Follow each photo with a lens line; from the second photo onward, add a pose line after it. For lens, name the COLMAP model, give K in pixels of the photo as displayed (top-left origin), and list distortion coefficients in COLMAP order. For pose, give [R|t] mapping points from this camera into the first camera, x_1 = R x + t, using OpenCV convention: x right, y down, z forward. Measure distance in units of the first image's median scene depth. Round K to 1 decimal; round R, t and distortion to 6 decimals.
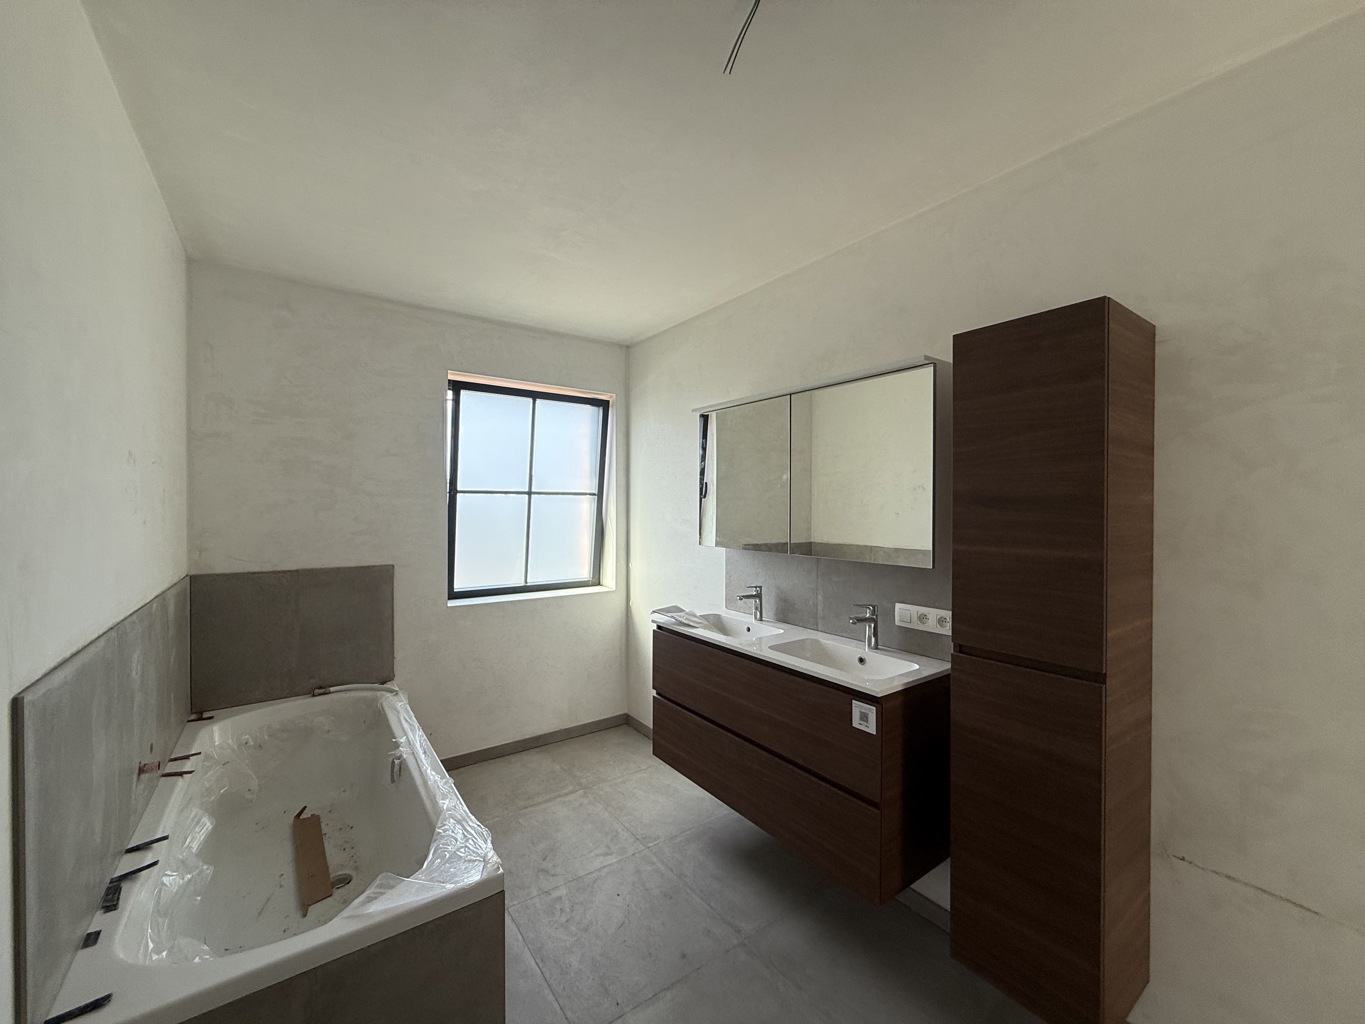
lens RADIAL K [[543.2, 0, 677.9], [0, 543.2, 511.8], [0, 0, 1]] dist [0.000070, 0.000228]
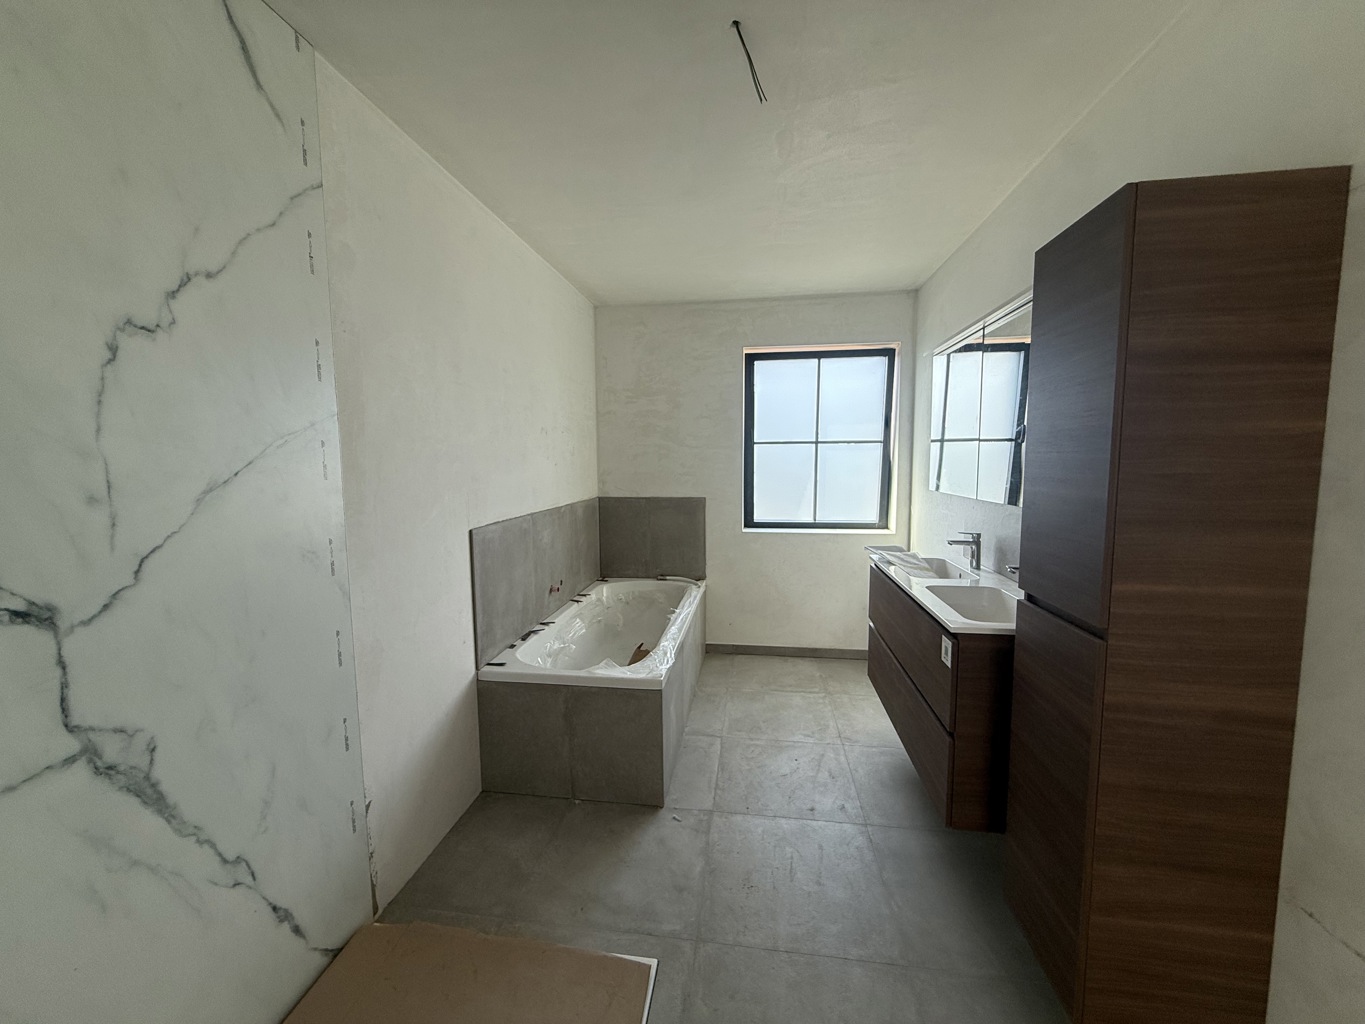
lens RADIAL K [[543.2, 0, 677.9], [0, 543.2, 511.8], [0, 0, 1]] dist [0.000070, 0.000228]
pose [[0.720422, 0.058032, -0.691103, 0.389526], [0.003868, 0.996141, 0.087678, 0.011795], [0.693525, -0.065838, 0.717418, -0.045599]]
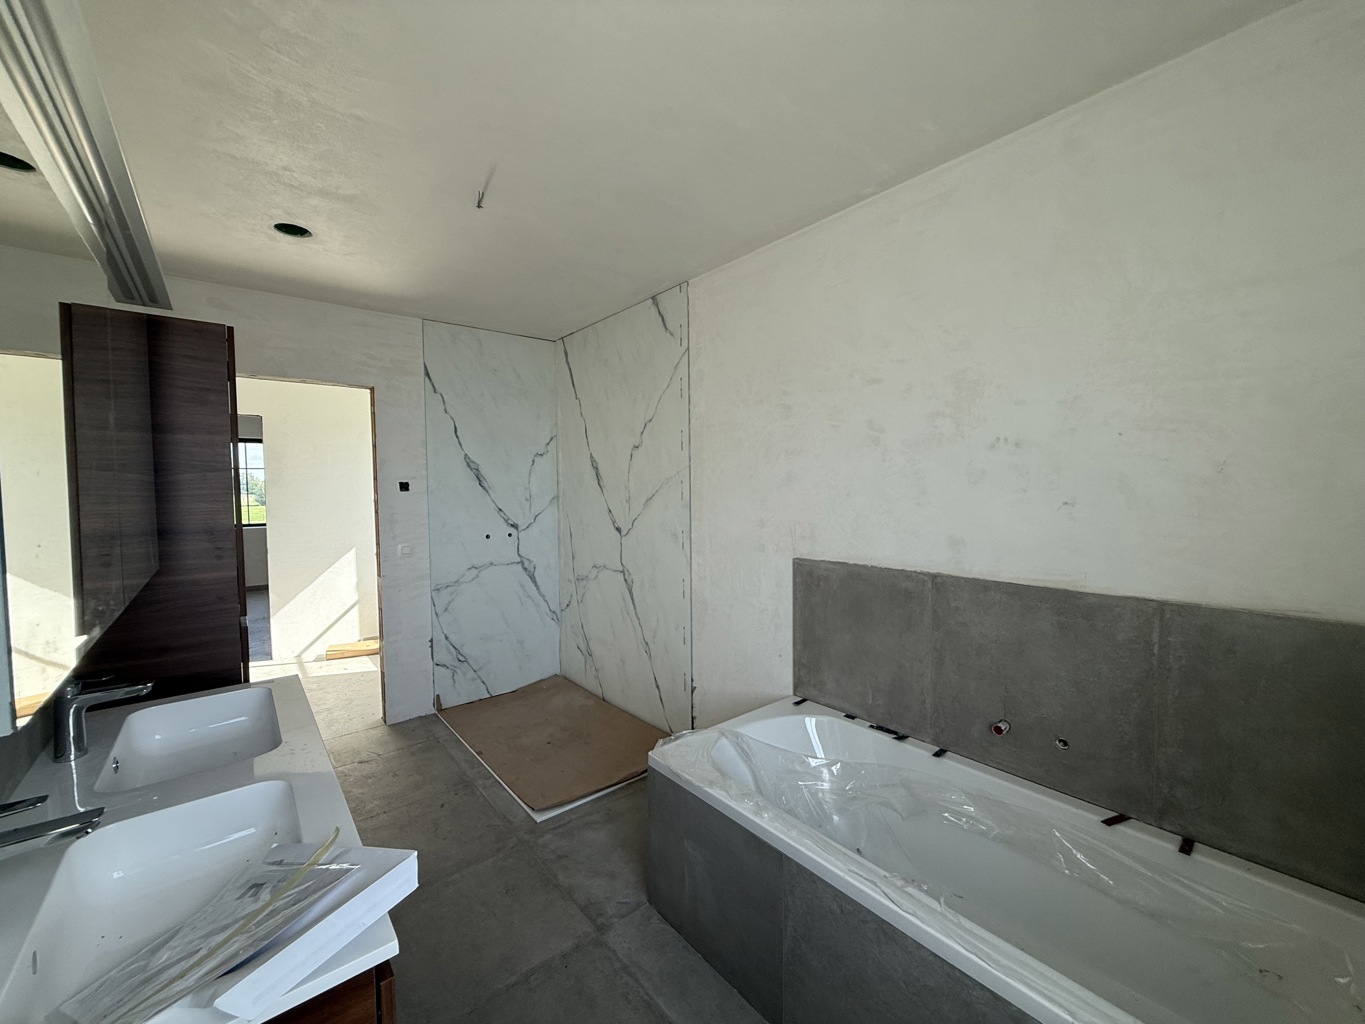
lens RADIAL K [[543.2, 0, 677.9], [0, 543.2, 511.8], [0, 0, 1]] dist [0.000070, 0.000228]
pose [[-0.997594, 0.006889, -0.068980, -0.146349], [0.002705, 0.998160, 0.060568, -0.015128], [0.069270, 0.060236, -0.995778, 1.135291]]
